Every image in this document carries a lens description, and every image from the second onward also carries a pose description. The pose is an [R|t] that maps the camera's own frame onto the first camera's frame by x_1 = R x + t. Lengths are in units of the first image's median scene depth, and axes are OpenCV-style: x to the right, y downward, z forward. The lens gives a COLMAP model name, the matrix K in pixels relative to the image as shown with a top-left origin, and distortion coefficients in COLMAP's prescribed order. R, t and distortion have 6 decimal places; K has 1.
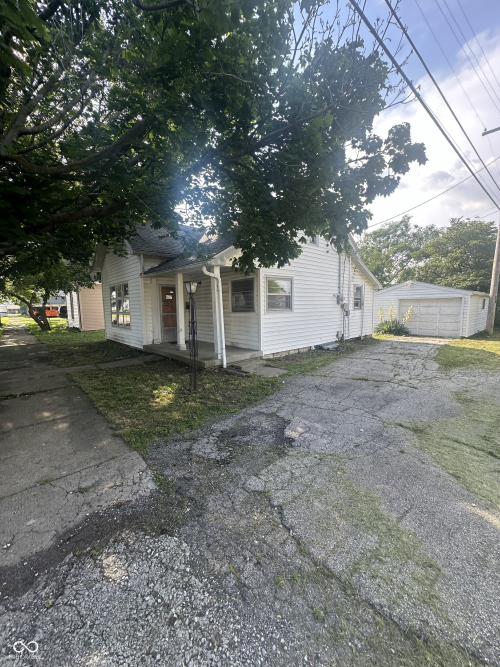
lens RADIAL K [[266.1, 0, 249.1], [0, 266.1, 329.6], [0, 0, 1]] dist [-0.004531, 0.000289]
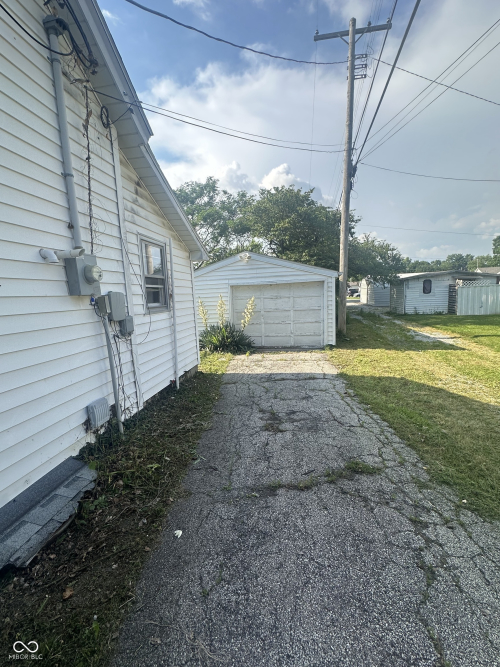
lens RADIAL K [[300.3, 0, 250.0], [0, 300.3, 333.5], [0, 0, 1]] dist [-0.000537, -0.000199]
pose [[0.783448, -0.099426, 0.613452, 0.312723], [0.086385, 0.994959, 0.050935, -0.068183], [-0.615424, 0.013088, 0.788087, 0.748384]]
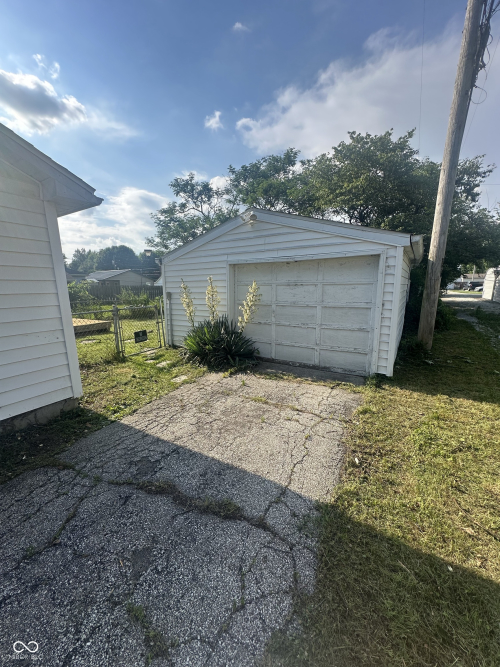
lens RADIAL K [[270.8, 0, 250.1], [0, 270.8, 326.3], [0, 0, 1]] dist [-0.008480, 0.000447]
pose [[0.954425, -0.040578, 0.295679, 0.734327], [0.024253, 0.997982, 0.058675, -0.077123], [-0.297464, -0.048830, 0.953484, 0.968576]]
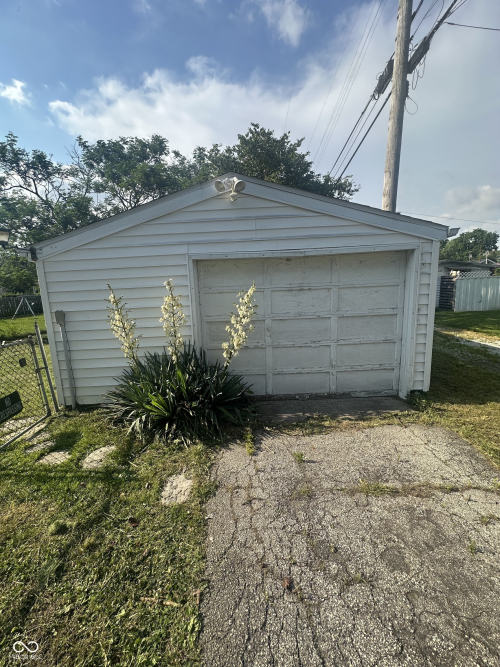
lens RADIAL K [[266.1, 0, 249.1], [0, 266.1, 329.6], [0, 0, 1]] dist [-0.004531, 0.000289]
pose [[0.662622, -0.130266, 0.737538, 0.645024], [0.099639, 0.991337, 0.085575, -0.108212], [-0.742296, 0.016784, 0.669862, 1.253036]]
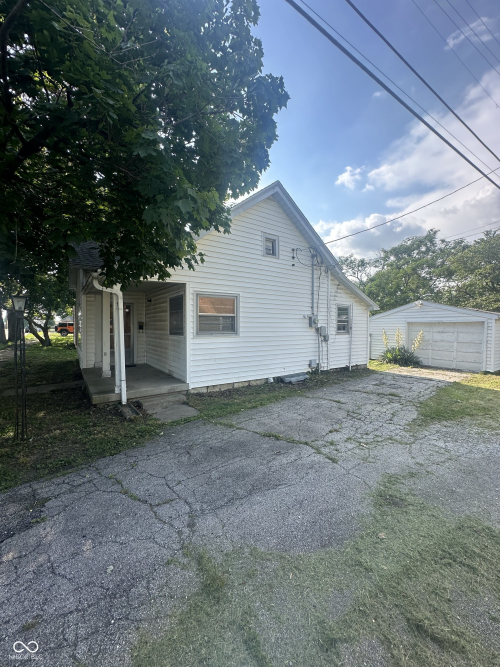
lens RADIAL K [[266.1, 0, 249.1], [0, 266.1, 329.6], [0, 0, 1]] dist [-0.004531, 0.000289]
pose [[0.991948, 0.021364, -0.124829, 0.267949], [-0.030491, 0.996963, -0.071665, -0.025138], [0.122919, 0.074894, 0.989587, 0.167086]]
